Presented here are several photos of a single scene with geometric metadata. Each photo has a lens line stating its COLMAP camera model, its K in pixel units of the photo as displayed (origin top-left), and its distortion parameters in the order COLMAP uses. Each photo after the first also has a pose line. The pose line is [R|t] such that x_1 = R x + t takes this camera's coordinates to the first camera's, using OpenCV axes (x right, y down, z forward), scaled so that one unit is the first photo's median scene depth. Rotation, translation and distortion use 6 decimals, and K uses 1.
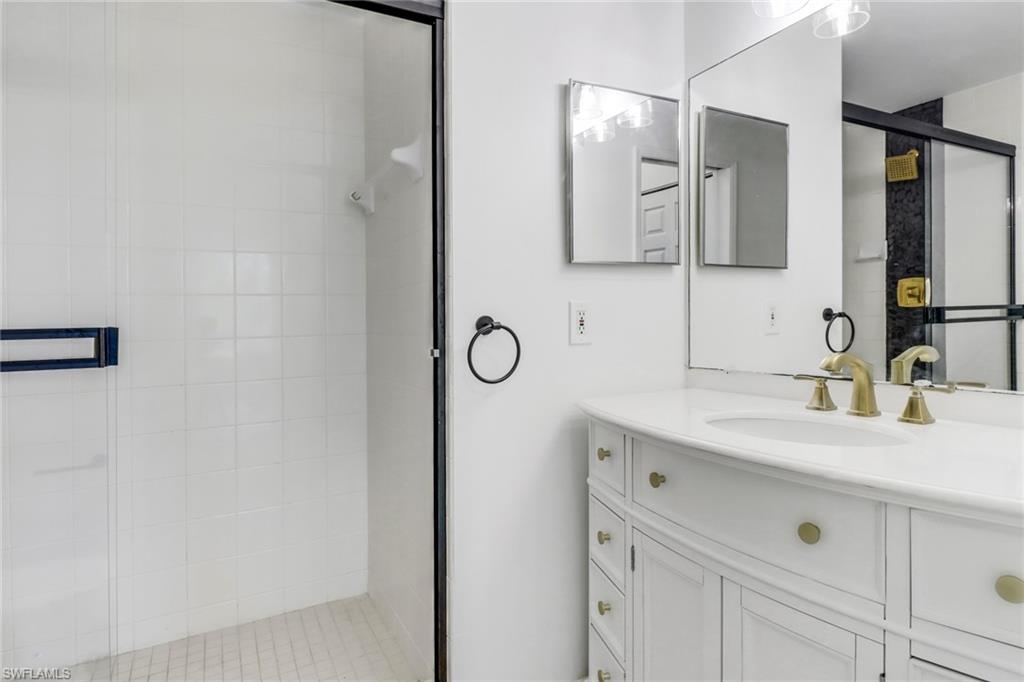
lens RADIAL K [[572.2, 0, 509.4], [0, 572.2, 319.7], [0, 0, 1]] dist [0.023564, -0.019196]
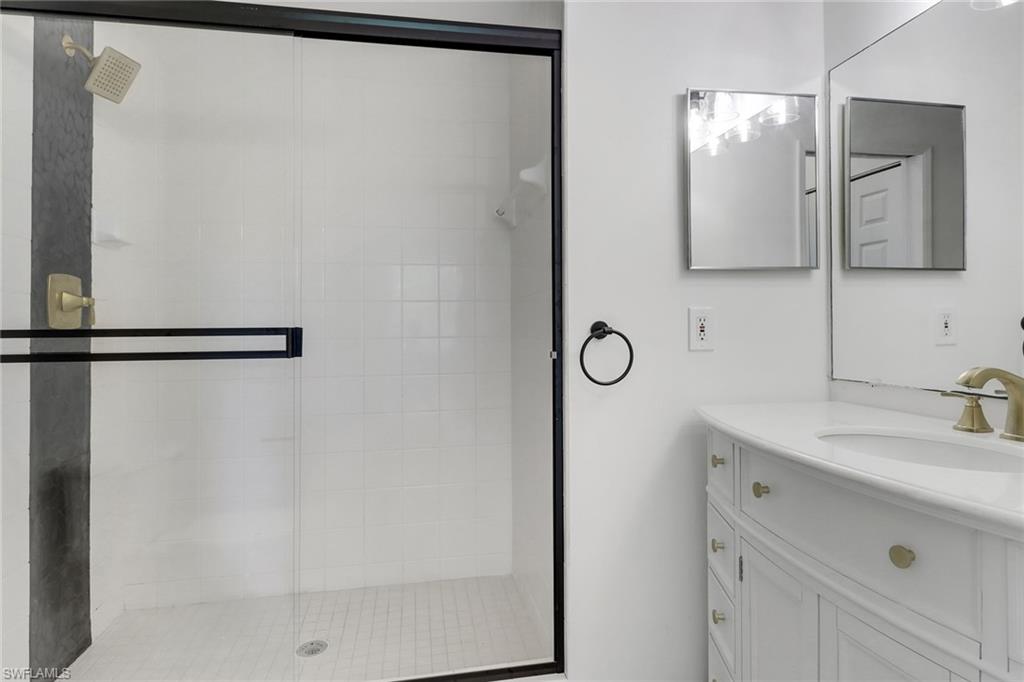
lens RADIAL K [[572.2, 0, 509.4], [0, 572.2, 319.7], [0, 0, 1]] dist [0.023564, -0.019196]
pose [[0.949464, 0.008960, -0.313749, 0.130980], [-0.011175, 0.999924, -0.005261, -0.002053], [0.313678, 0.008501, 0.949491, -0.059466]]
